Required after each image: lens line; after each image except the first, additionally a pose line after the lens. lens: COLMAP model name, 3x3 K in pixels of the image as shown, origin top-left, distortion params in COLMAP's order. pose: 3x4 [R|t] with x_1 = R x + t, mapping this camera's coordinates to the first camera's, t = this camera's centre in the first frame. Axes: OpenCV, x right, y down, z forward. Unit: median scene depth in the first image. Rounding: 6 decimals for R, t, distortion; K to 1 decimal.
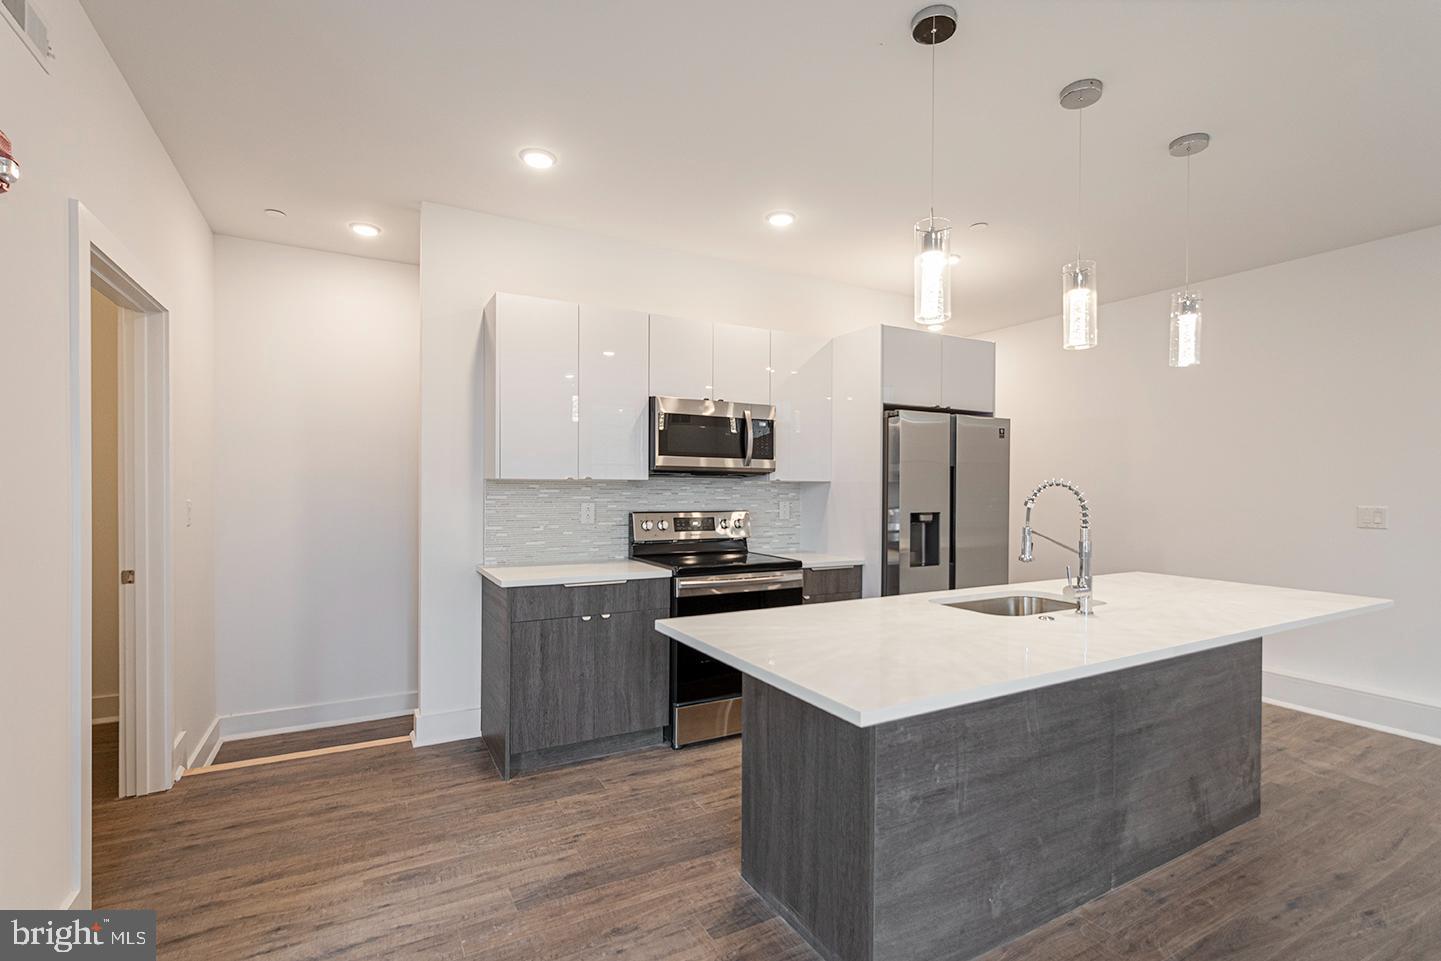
lens RADIAL K [[640.3, 0, 722.1], [0, 640.3, 501.9], [0, 0, 1]] dist [-0.002552, -0.000169]
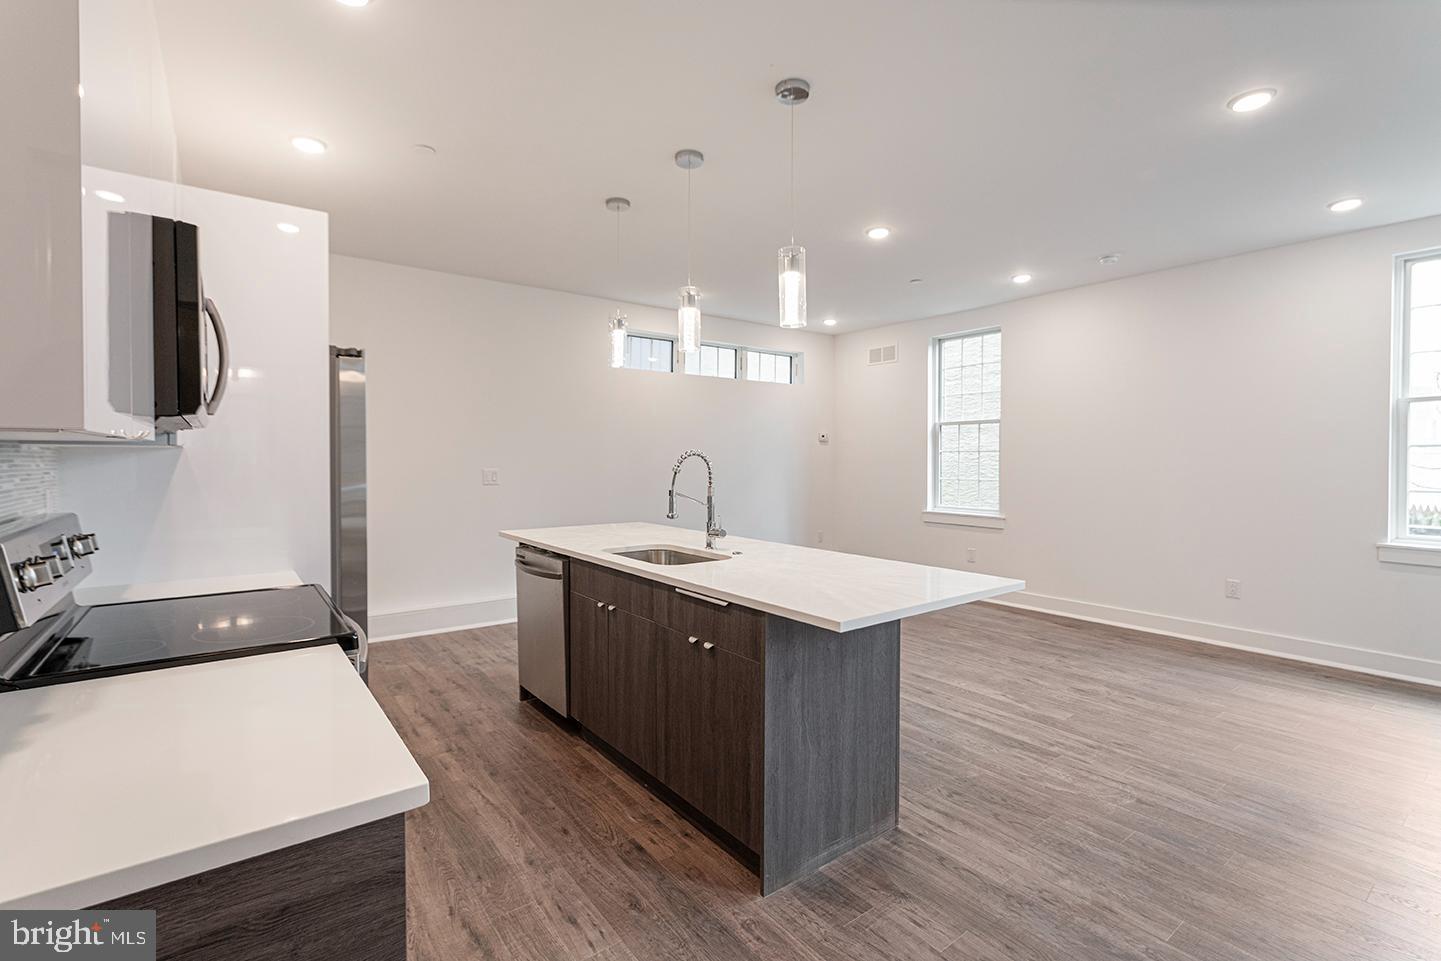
lens RADIAL K [[674.6, 0, 720.5], [0, 674.6, 480.5], [0, 0, 1]] dist [0.000742, 0.000031]
pose [[-0.142383, -0.042741, 0.988888, -0.834623], [0.018713, 0.998772, 0.045862, -0.035001], [-0.989635, 0.025035, -0.141408, 1.140230]]
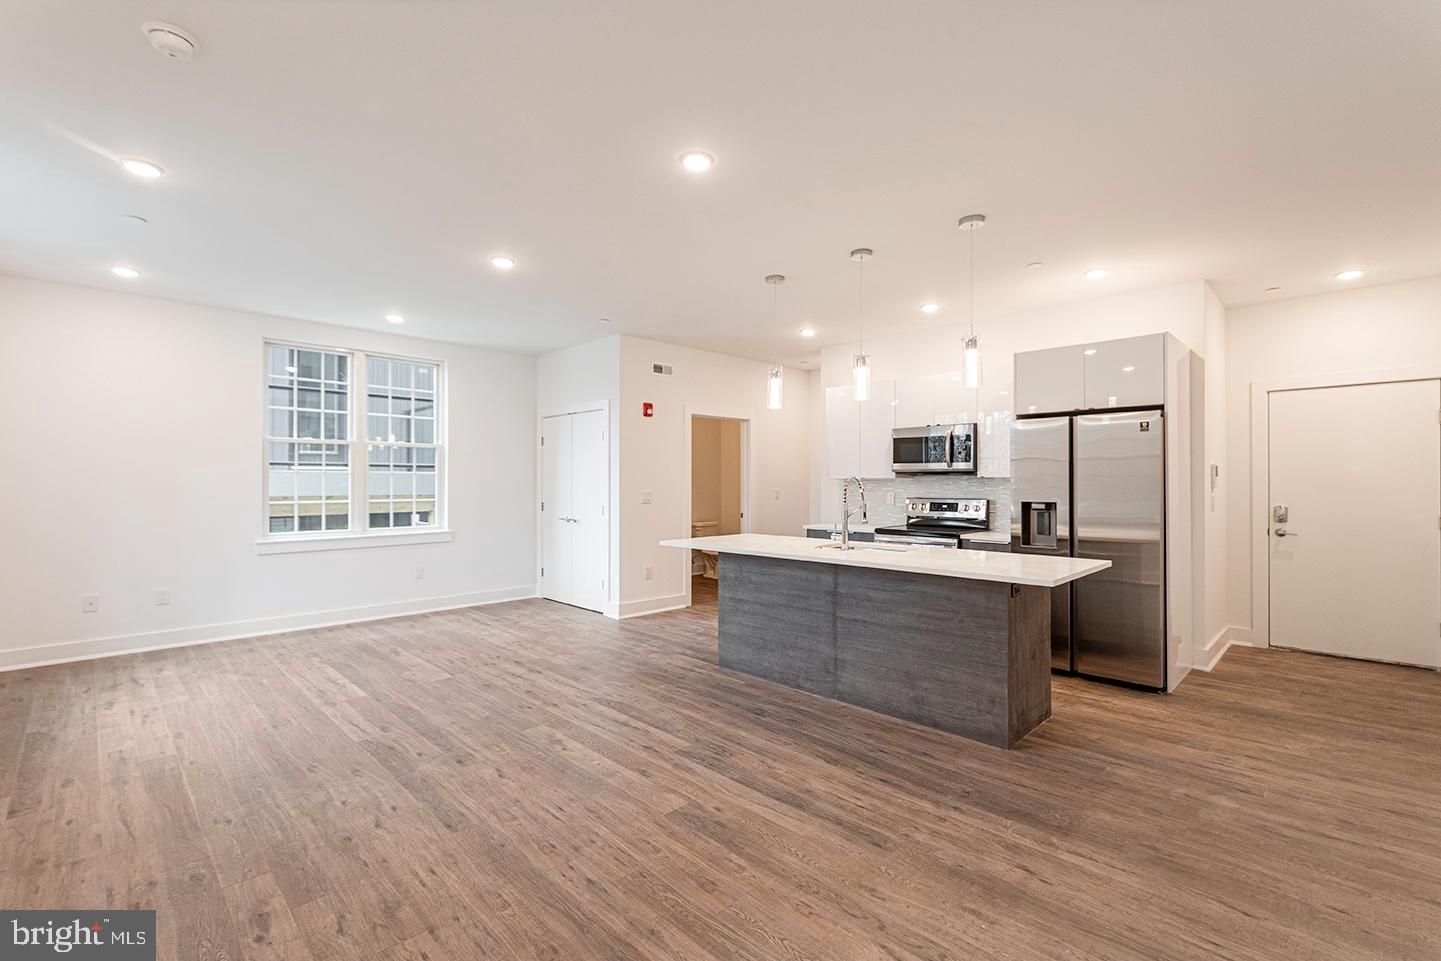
lens RADIAL K [[657.2, 0, 720.5], [0, 657.2, 480.5], [0, 0, 1]] dist [-0.001369, -0.000116]
pose [[0.270838, -0.012001, -0.962550, 2.187395], [-0.018769, 0.999666, -0.017745, 0.015711], [0.962442, 0.022872, 0.270522, 0.148105]]
